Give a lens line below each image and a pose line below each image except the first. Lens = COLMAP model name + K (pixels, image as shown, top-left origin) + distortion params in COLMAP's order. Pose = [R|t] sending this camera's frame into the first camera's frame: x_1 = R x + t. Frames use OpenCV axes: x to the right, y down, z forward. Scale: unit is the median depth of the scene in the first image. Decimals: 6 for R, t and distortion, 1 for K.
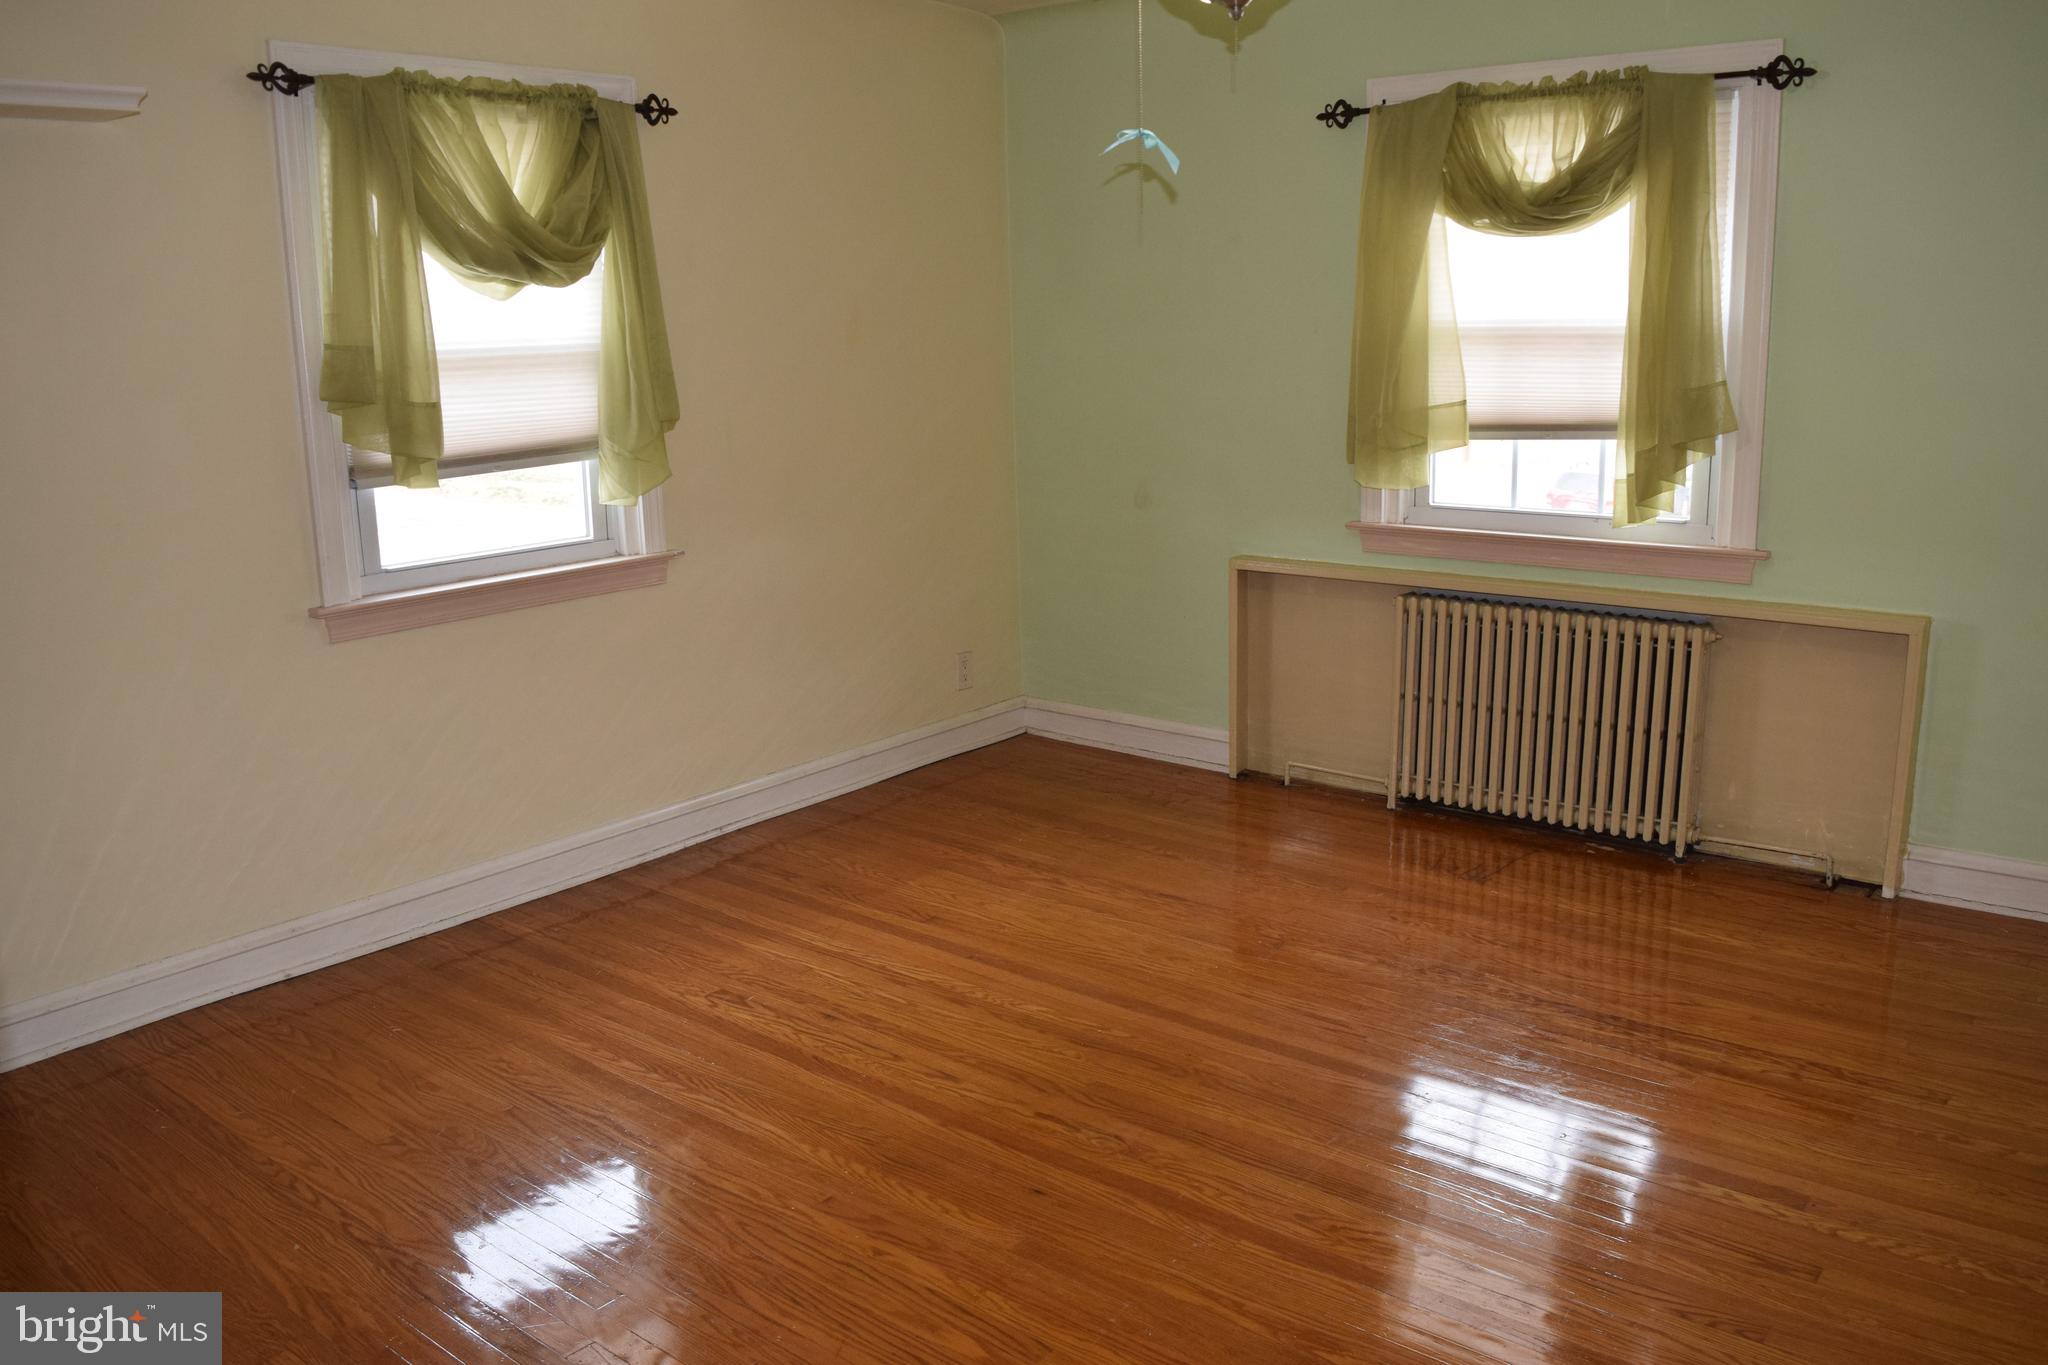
lens RADIAL K [[1616.8, 0, 1026.3], [0, 1616.8, 681.5], [0, 0, 1]] dist [-0.090016, 0.014843]
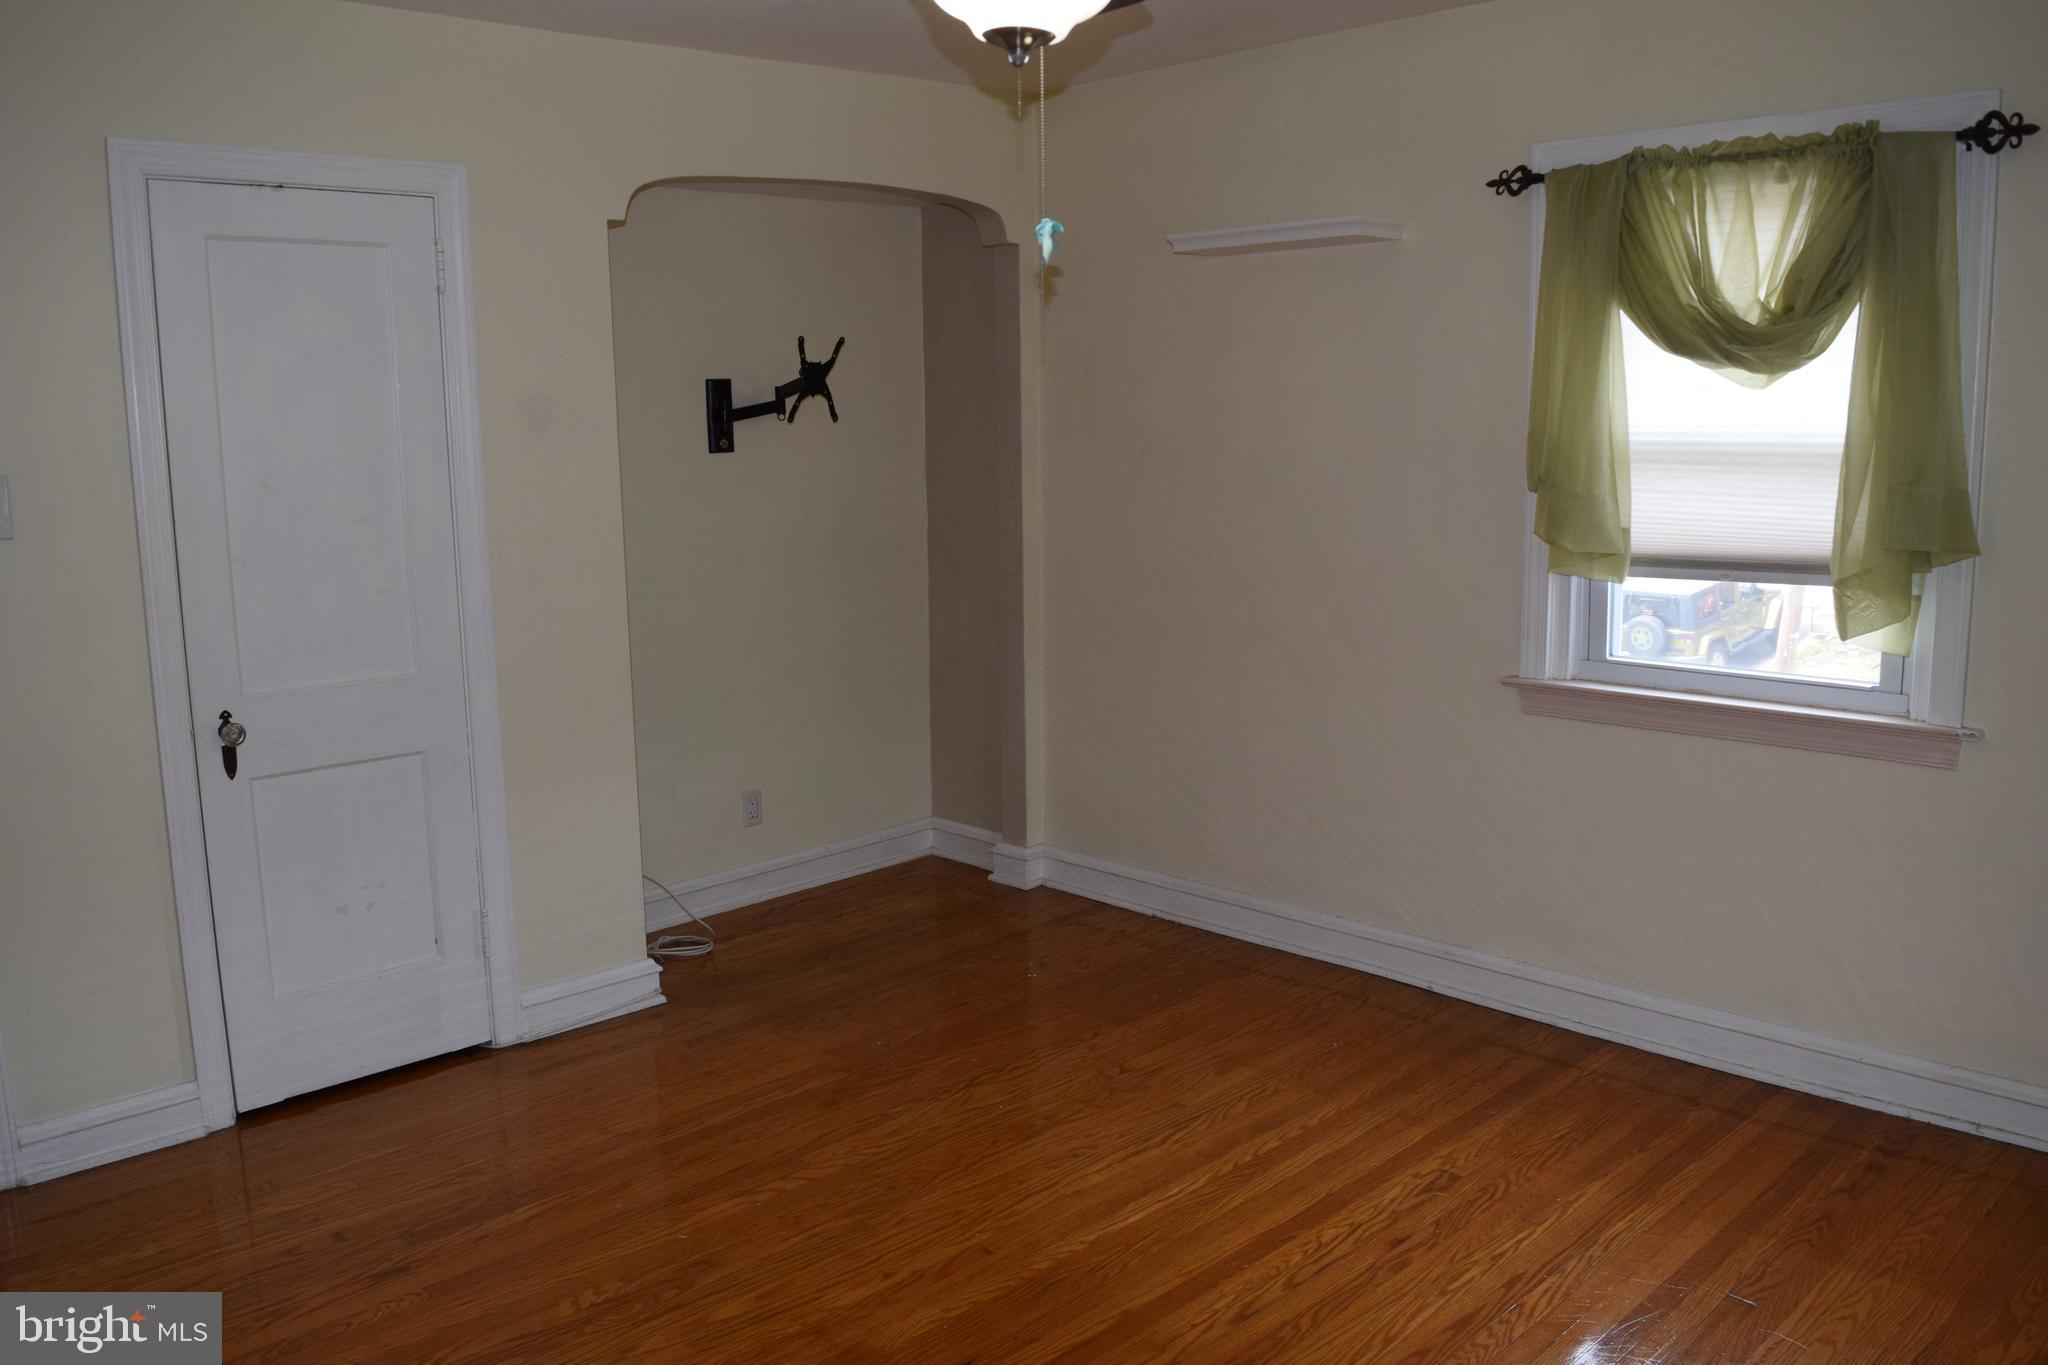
lens RADIAL K [[1616.8, 0, 1028.8], [0, 1616.8, 681.3], [0, 0, 1]] dist [-0.090016, 0.014843]
pose [[-0.115182, 0.188473, -0.975300, 0.613980], [-0.198998, 0.957554, 0.208545, -0.195879], [0.973207, 0.218104, -0.072788, 0.743072]]
